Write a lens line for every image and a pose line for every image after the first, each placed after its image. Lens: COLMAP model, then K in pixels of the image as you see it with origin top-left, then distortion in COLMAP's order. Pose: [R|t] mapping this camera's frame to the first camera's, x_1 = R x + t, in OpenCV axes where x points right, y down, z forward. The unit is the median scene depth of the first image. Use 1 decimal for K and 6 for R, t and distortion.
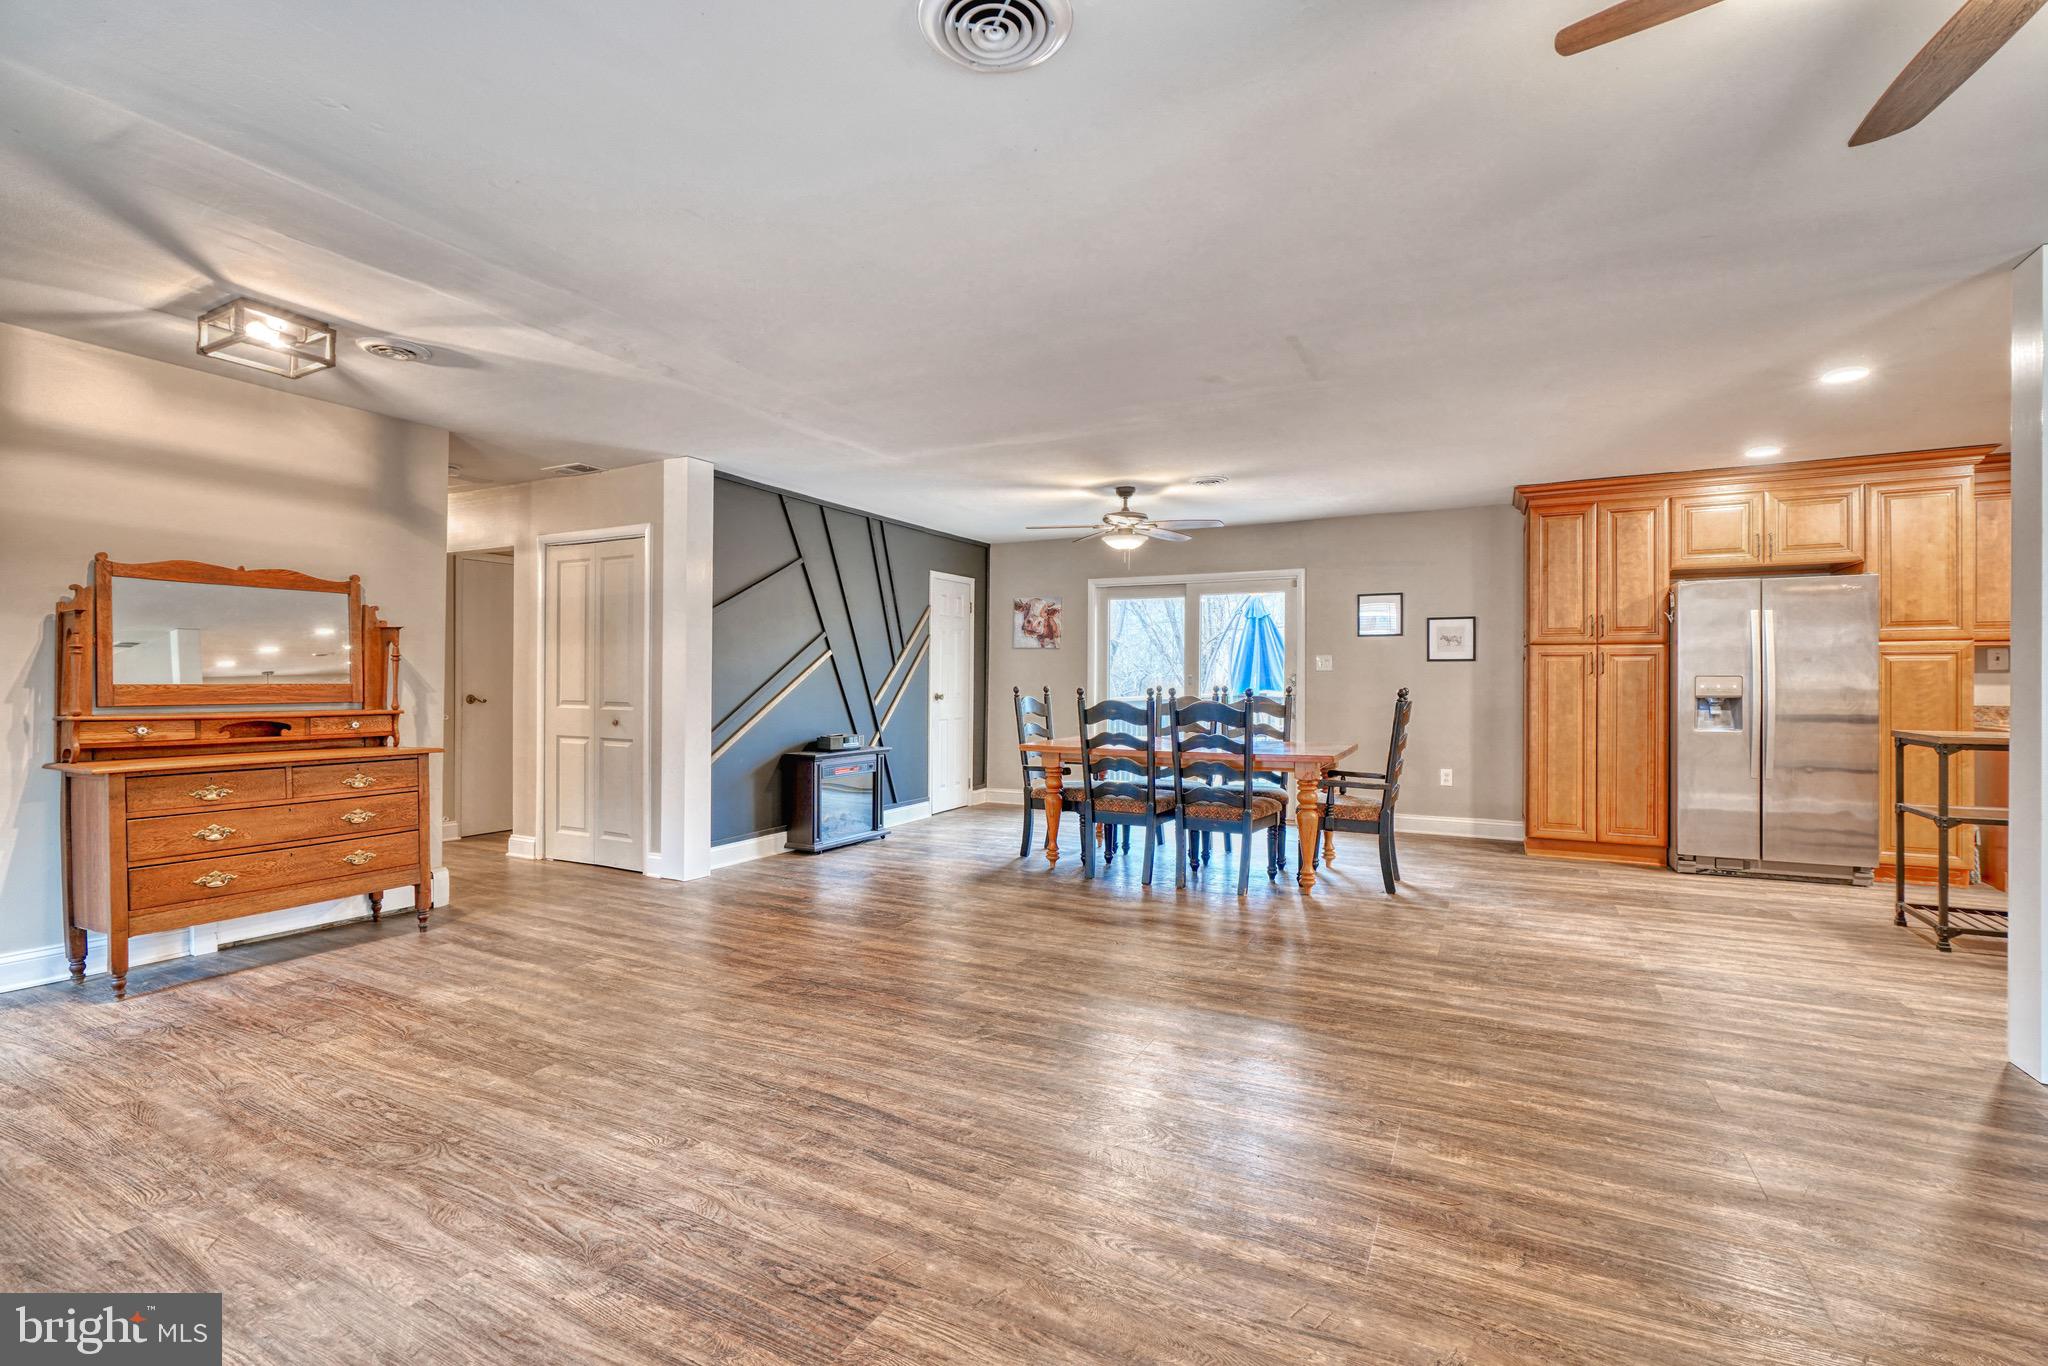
lens RADIAL K [[912.0, 0, 1017.7], [0, 912.0, 680.2], [0, 0, 1]] dist [-0.012297, 0.004395]
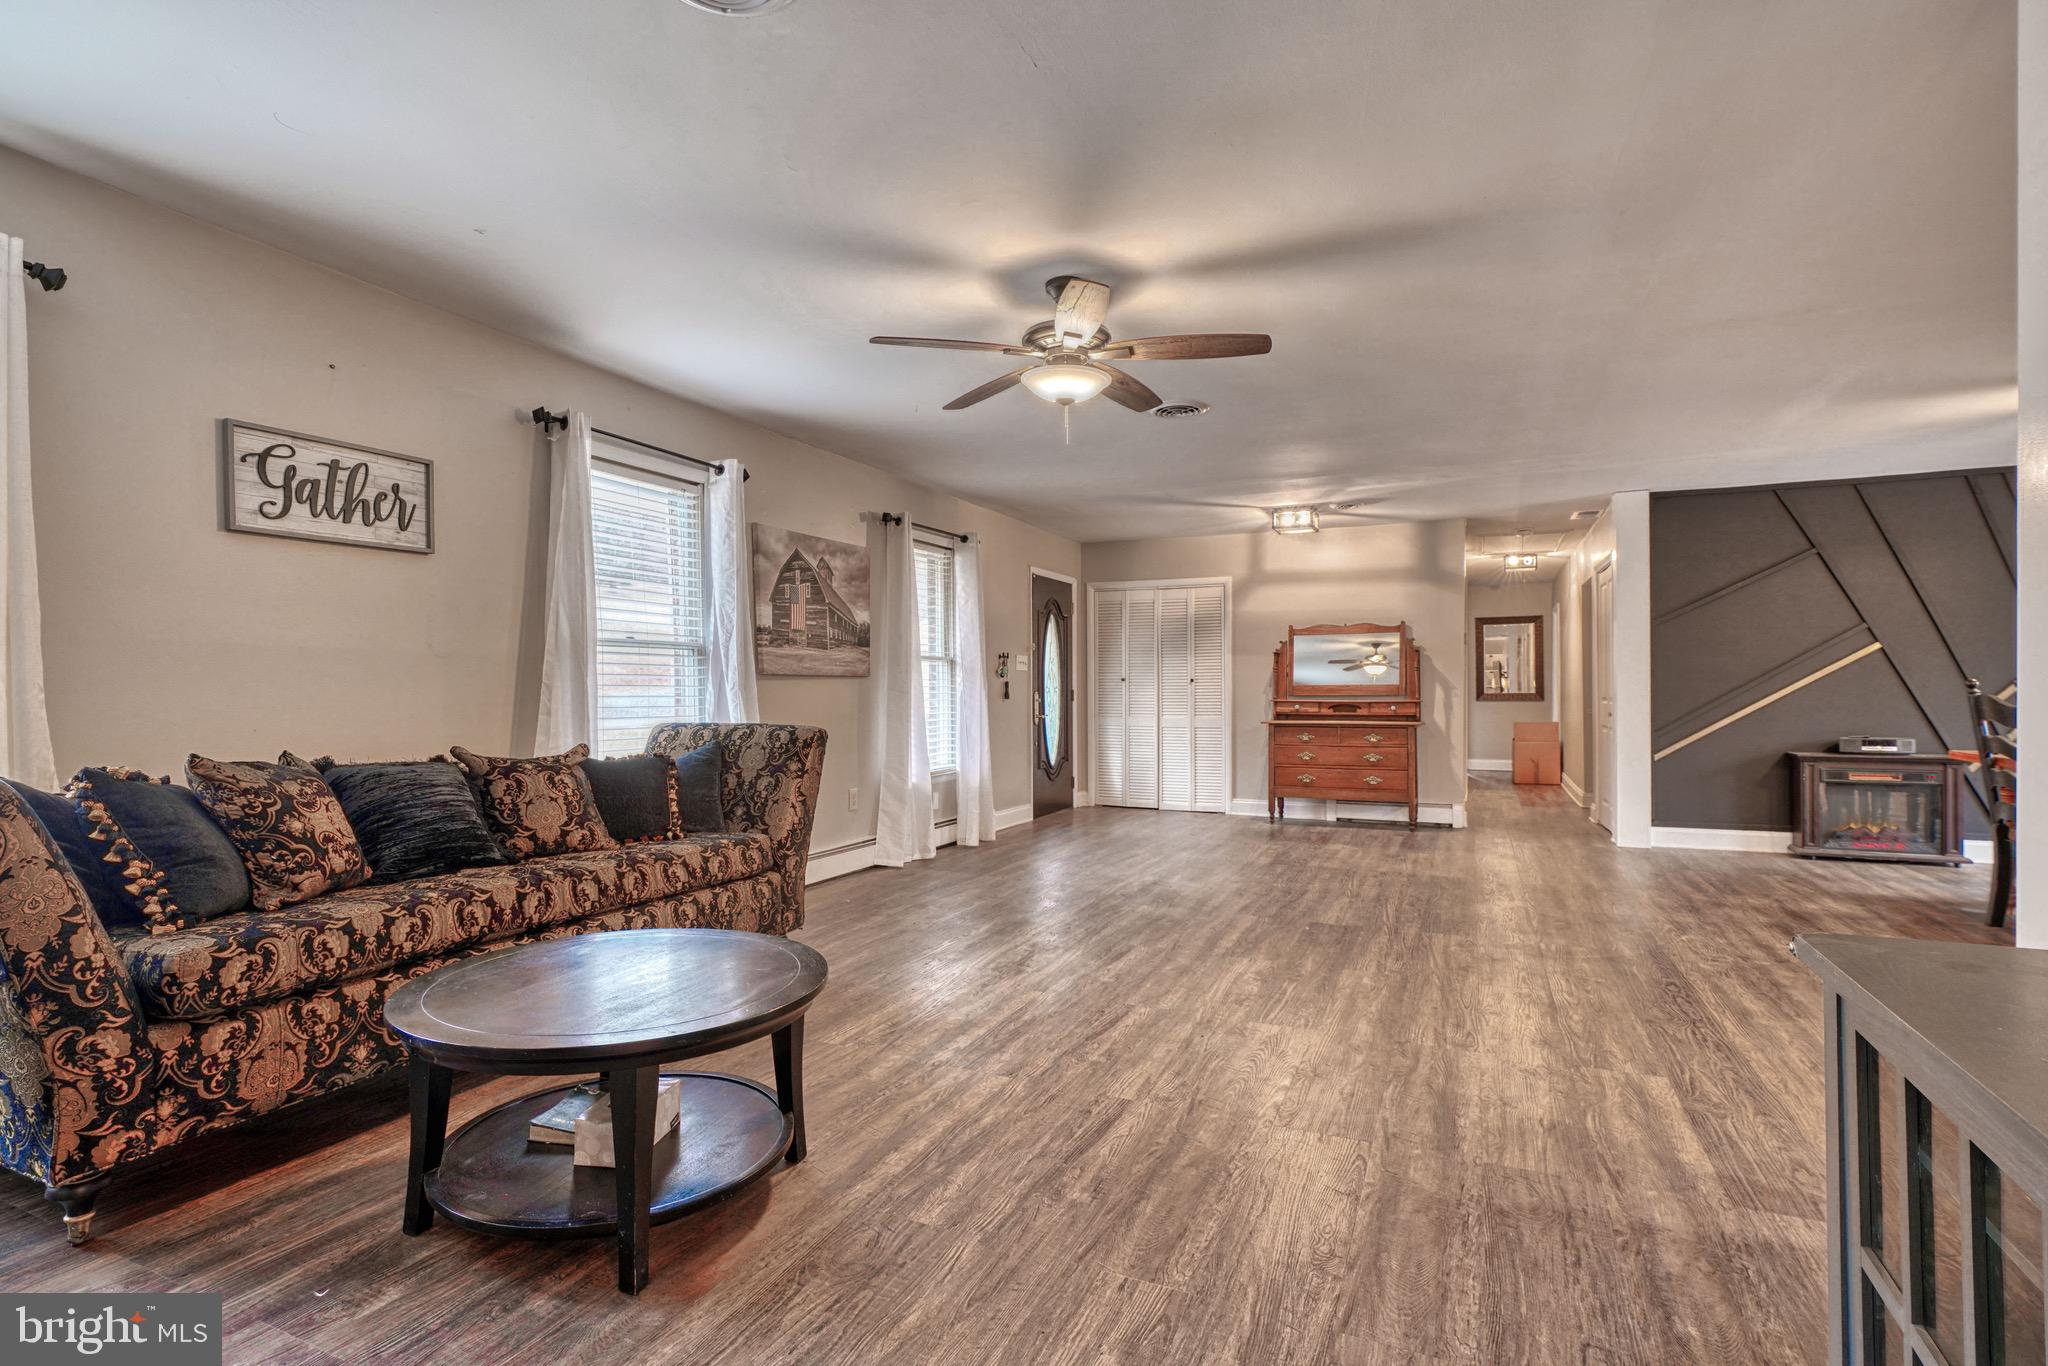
lens RADIAL K [[989.4, 0, 1015.9], [0, 989.4, 691.1], [0, 0, 1]] dist [-0.010006, 0.005159]
pose [[0.056637, -0.006590, -0.998373, 0.796085], [0.006372, 0.999960, -0.006239, 0.017370], [0.998375, -0.006009, 0.056676, 0.119876]]
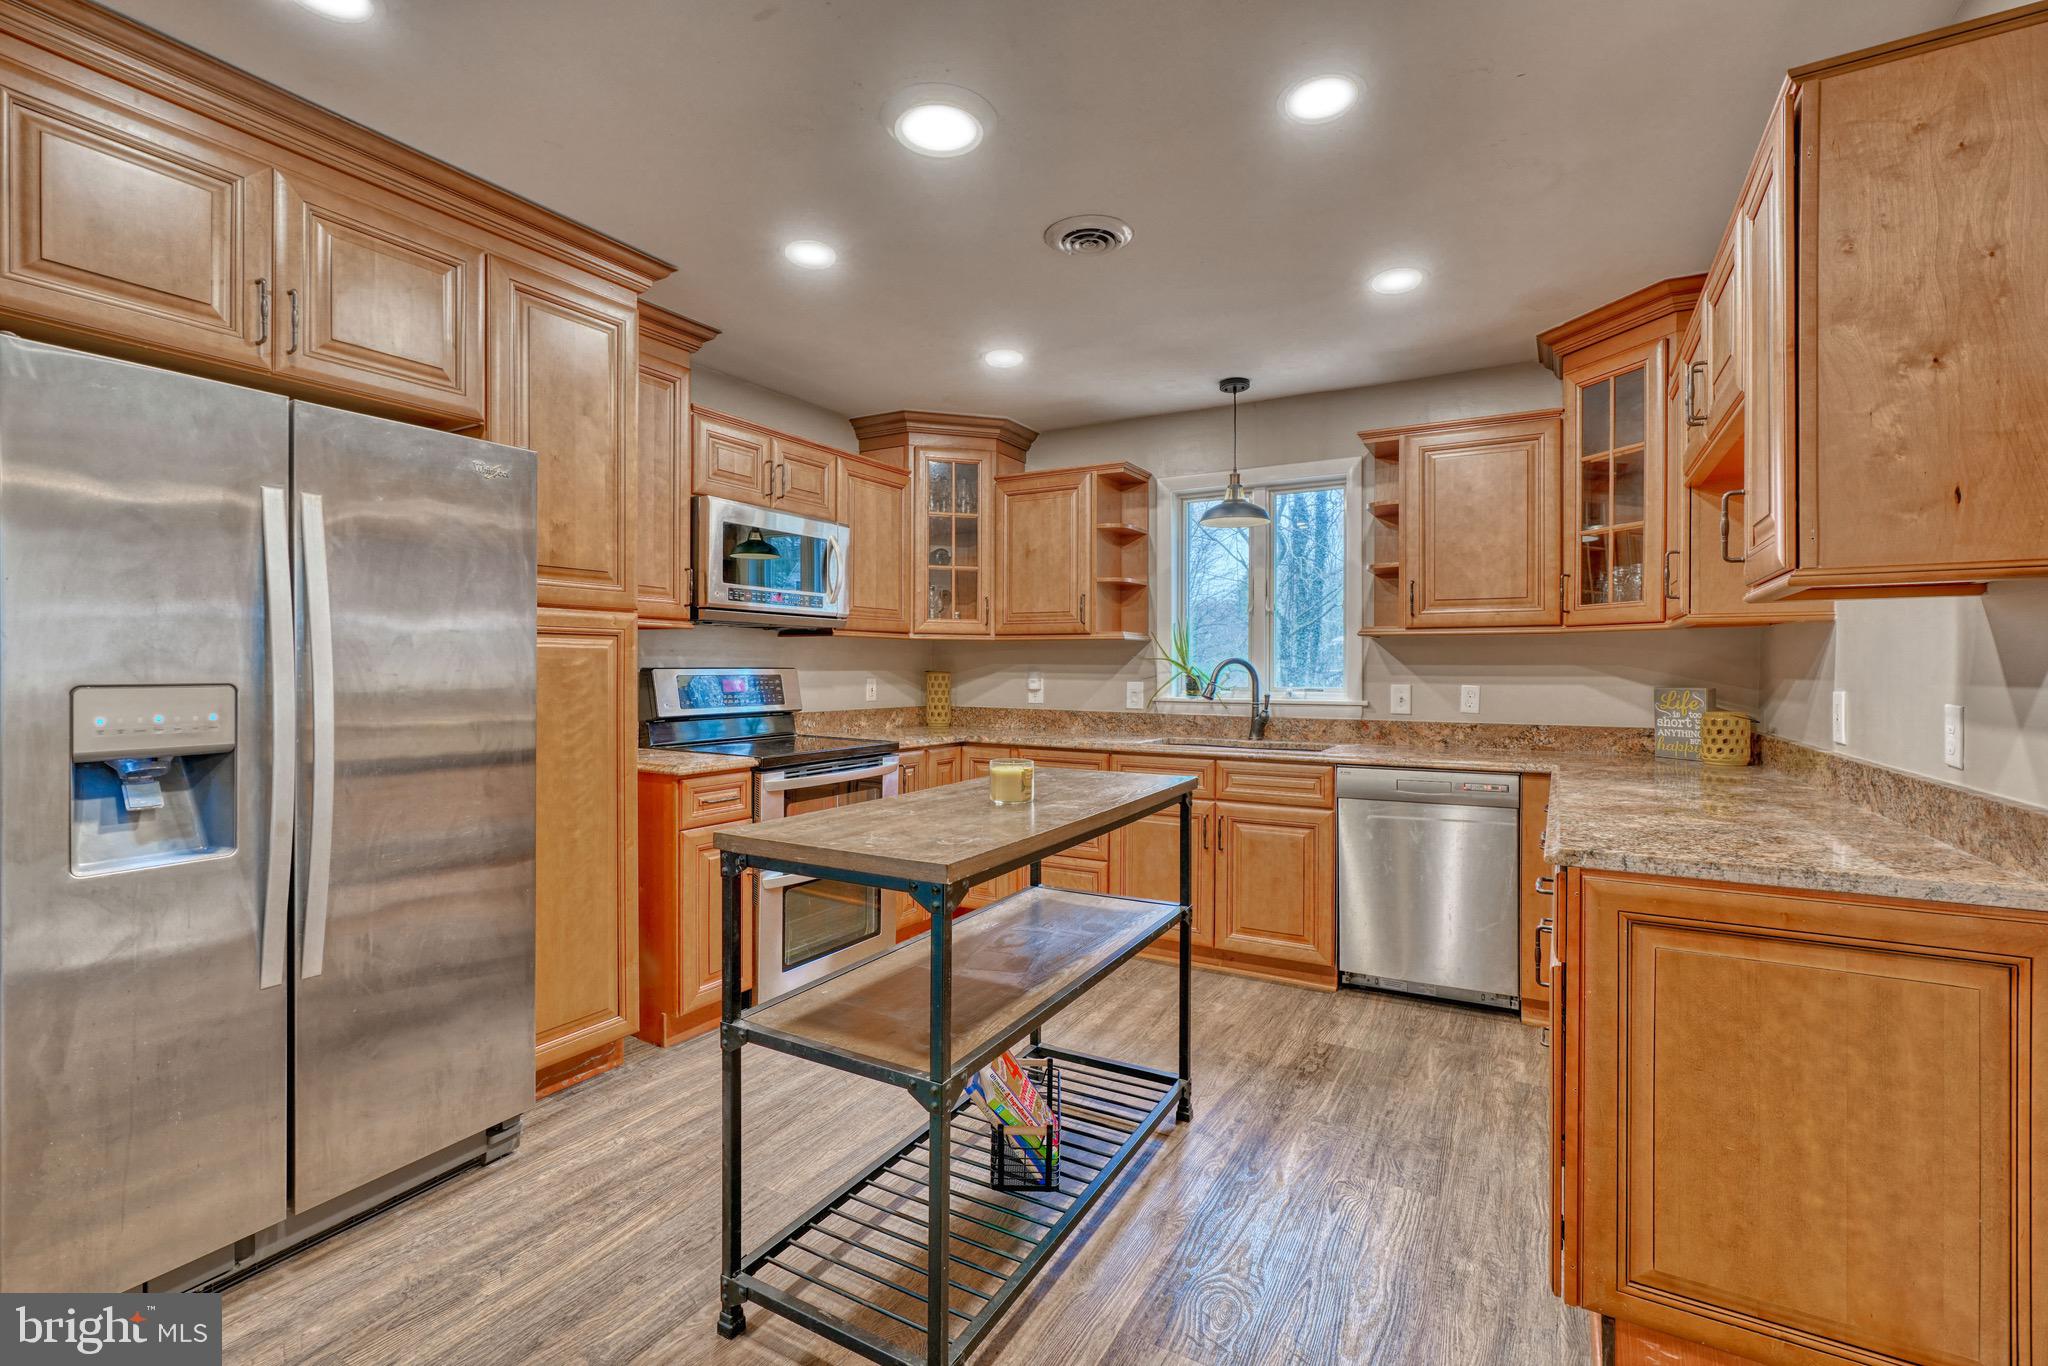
lens RADIAL K [[912.0, 0, 1026.0], [0, 912.0, 675.1], [0, 0, 1]] dist [-0.012297, 0.004395]
pose [[0.045597, -0.012202, 0.998885, 0.447435], [-0.006146, 0.999903, 0.012495, -0.012548], [-0.998941, -0.006709, 0.045517, 0.643489]]
